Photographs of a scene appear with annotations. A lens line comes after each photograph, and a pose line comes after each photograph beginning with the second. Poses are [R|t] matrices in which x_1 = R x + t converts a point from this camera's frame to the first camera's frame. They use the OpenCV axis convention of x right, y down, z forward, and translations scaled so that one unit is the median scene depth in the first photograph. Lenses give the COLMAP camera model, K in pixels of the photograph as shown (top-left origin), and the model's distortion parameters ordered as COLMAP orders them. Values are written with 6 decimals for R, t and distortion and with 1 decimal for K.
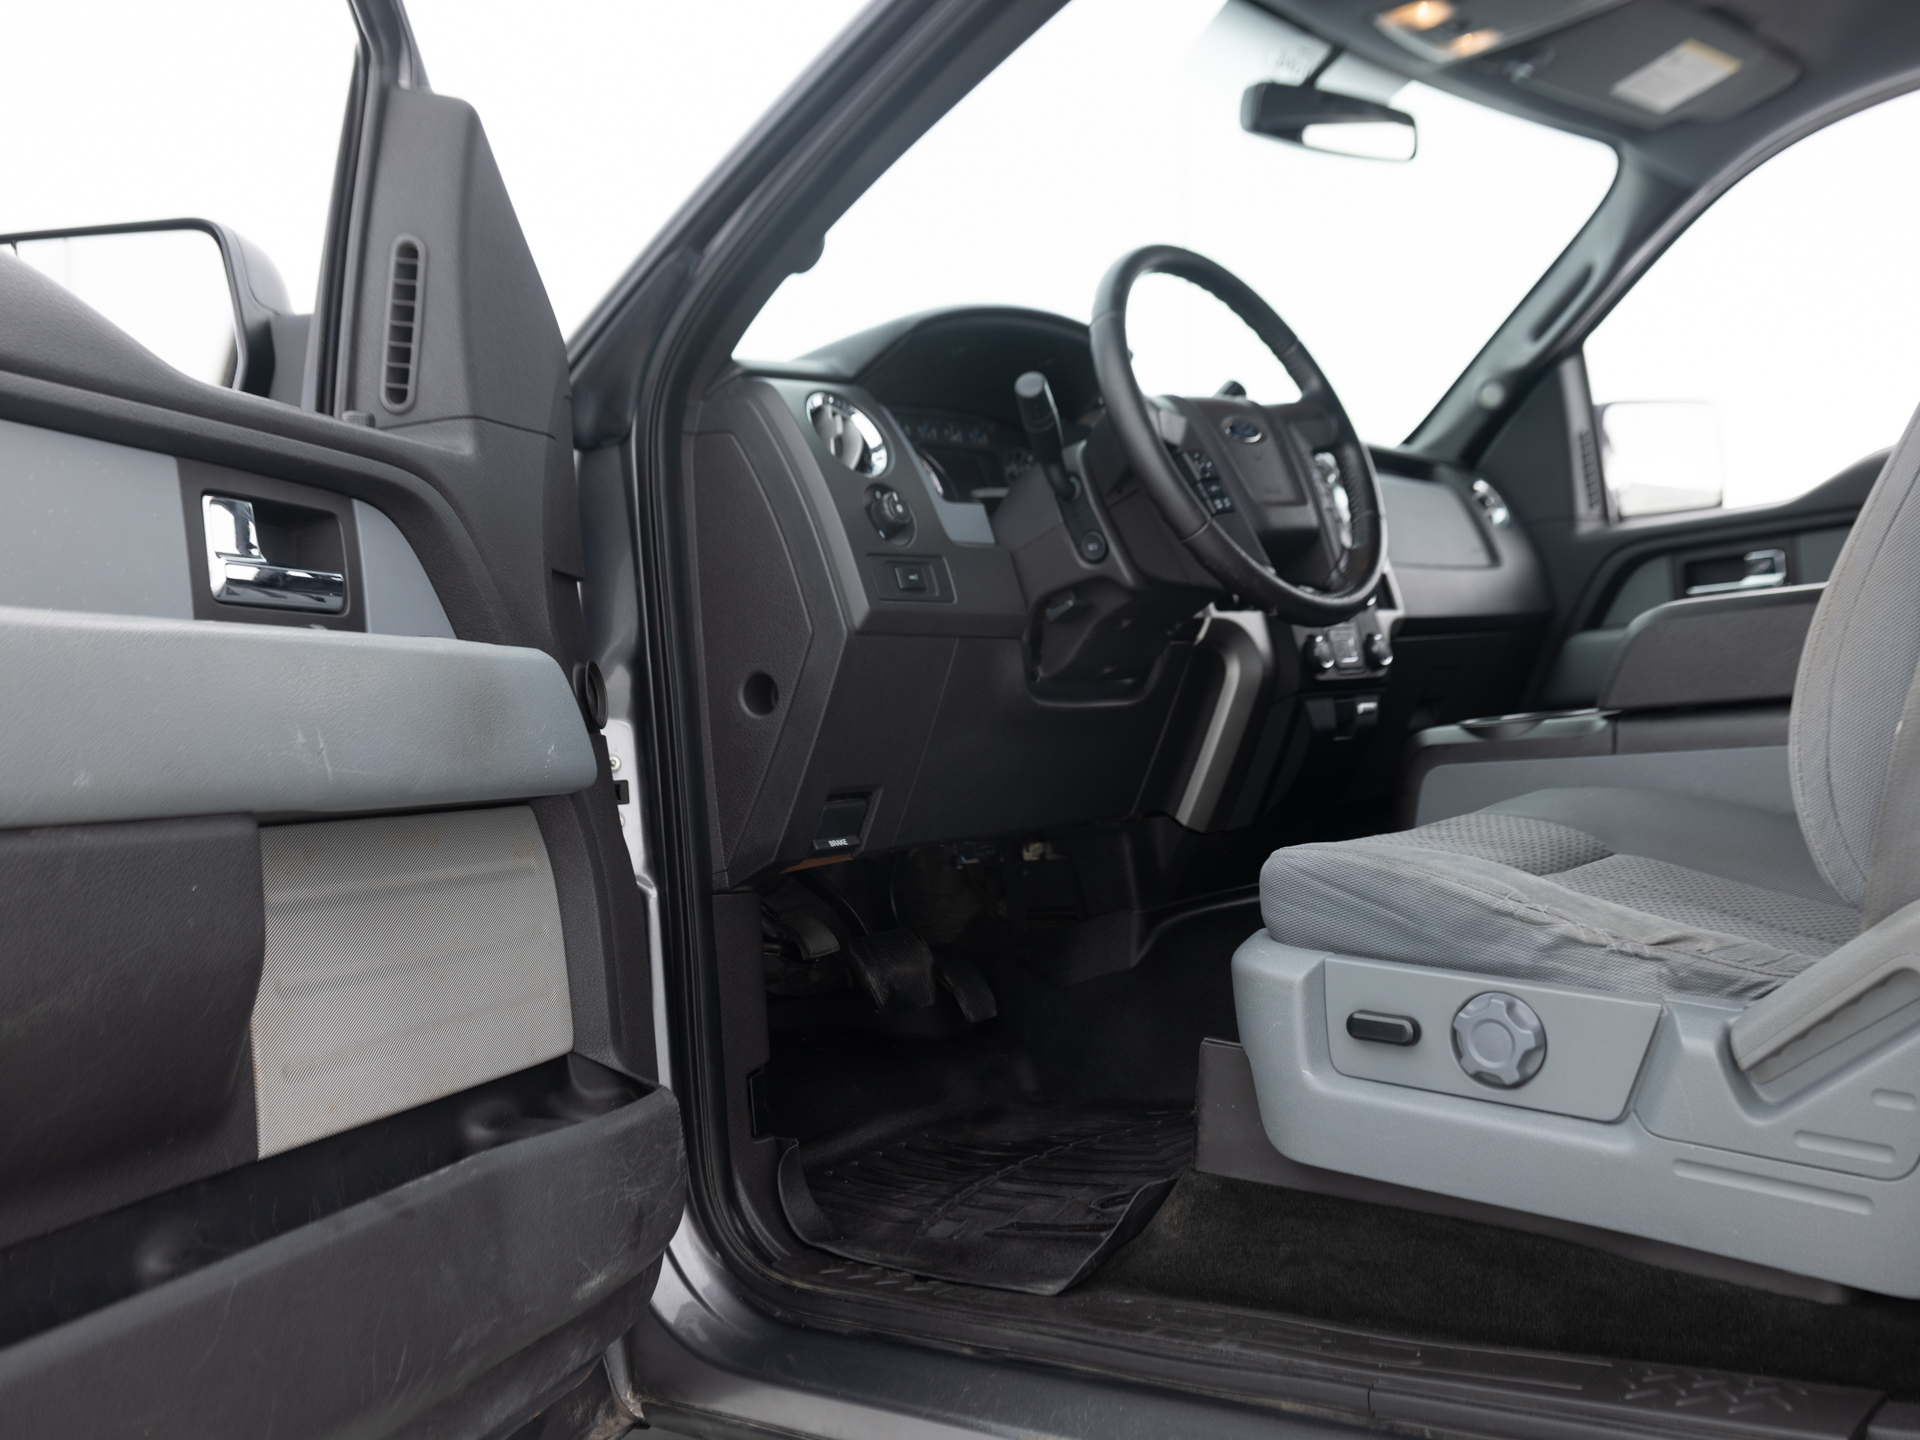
lens RADIAL K [[1919.6, 0, 960.0], [0, 1919.6, 720.0], [0, 0, 1]] dist [0.001995, -0.006749]
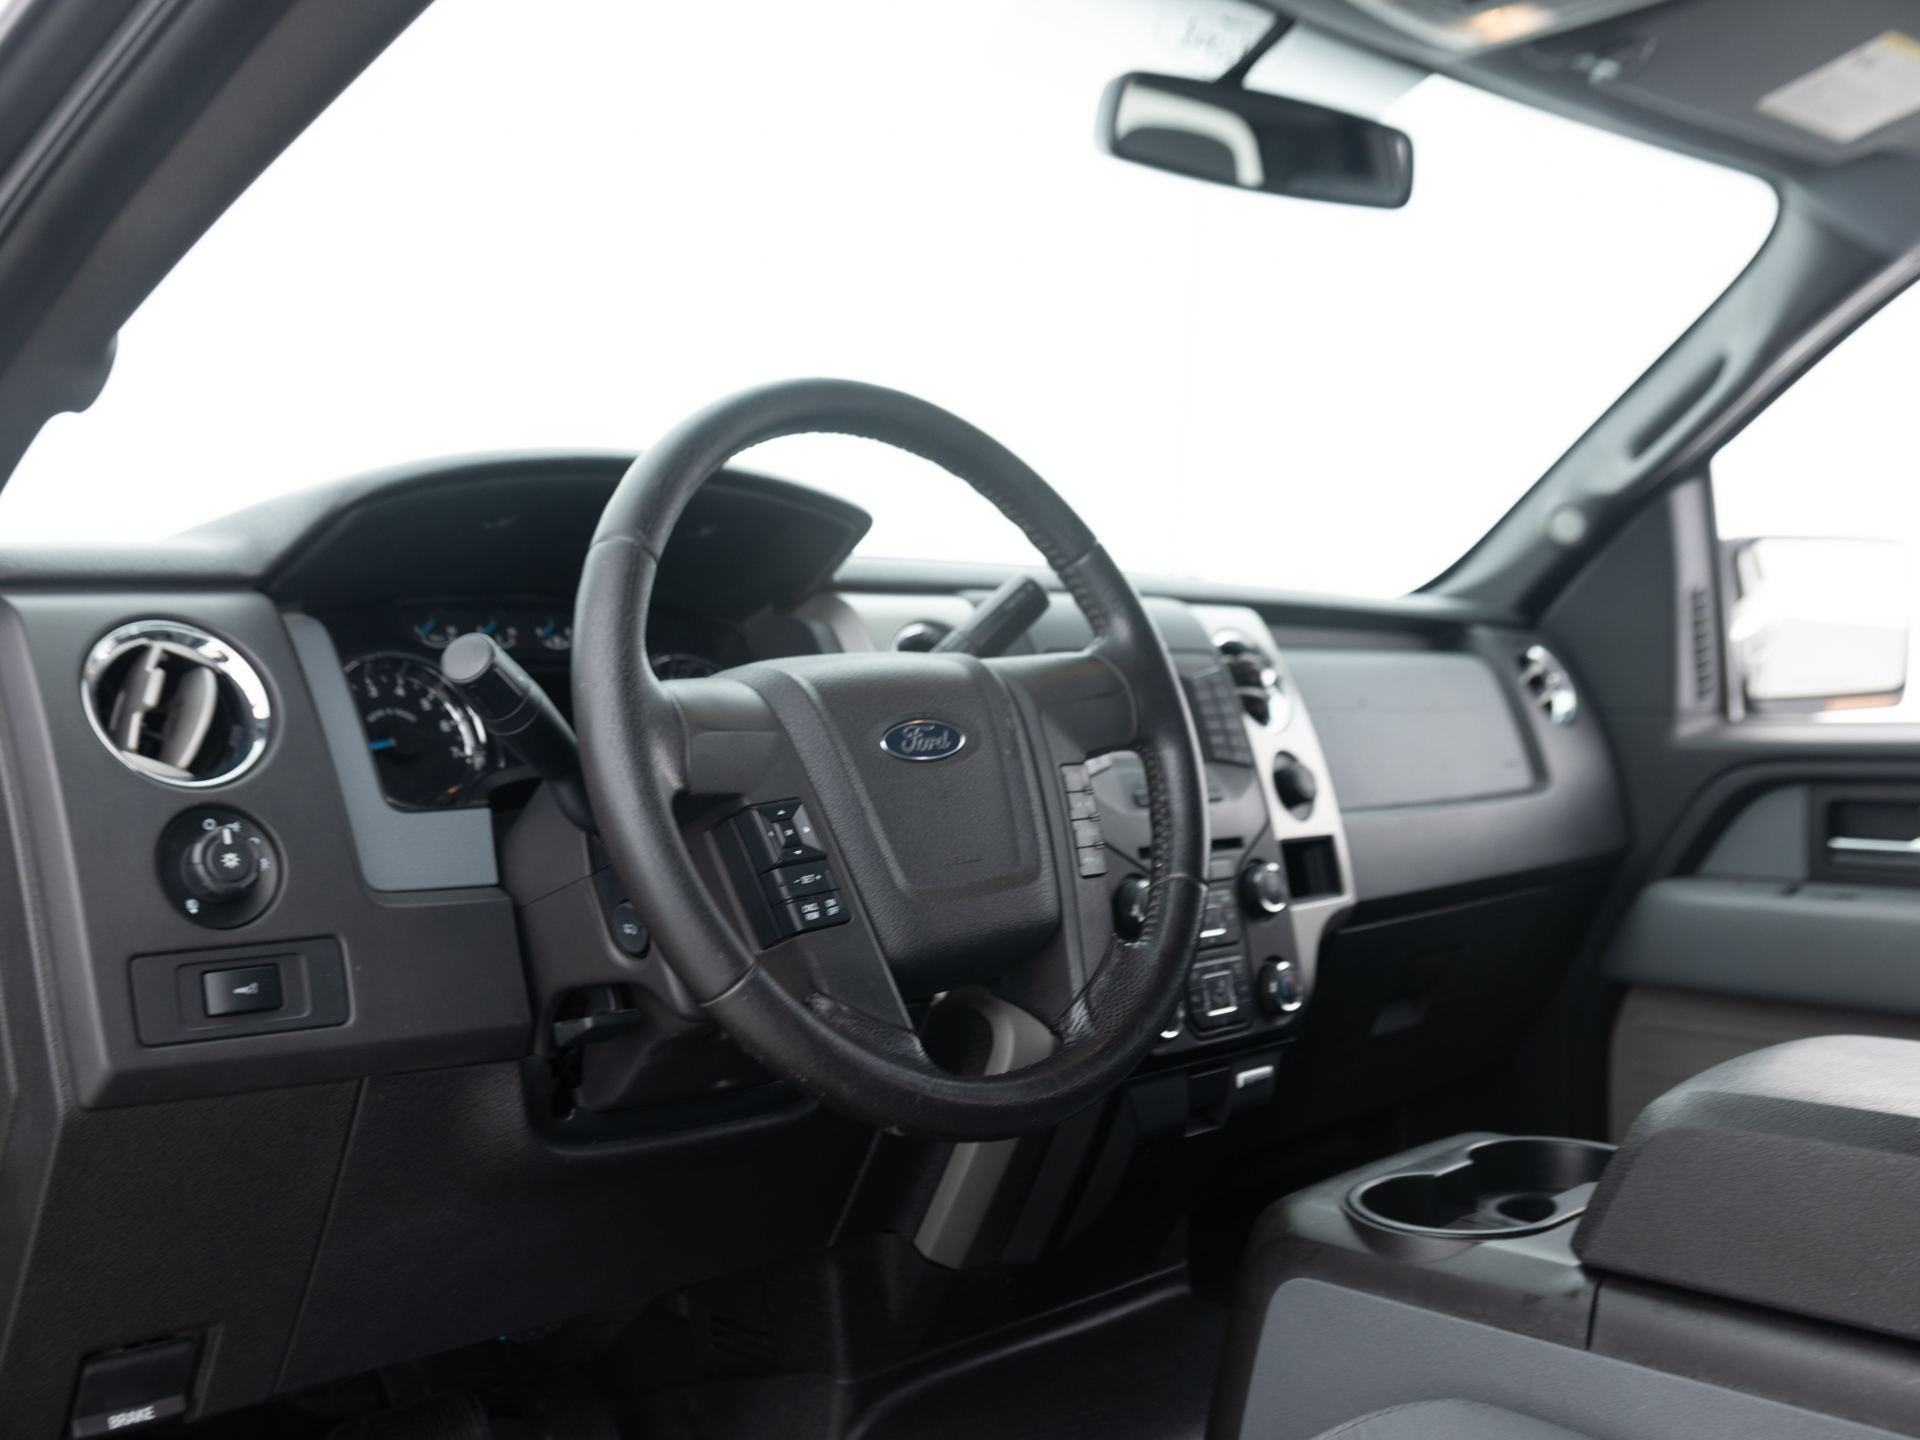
lens RADIAL K [[1919.6, 0, 960.0], [0, 1919.6, 720.0], [0, 0, 1]] dist [0.001995, -0.006749]
pose [[0.992225, 0.083963, -0.091868, 0.165223], [-0.080129, 0.995784, 0.044659, -0.144315], [0.095230, -0.036951, 0.994769, 0.369338]]
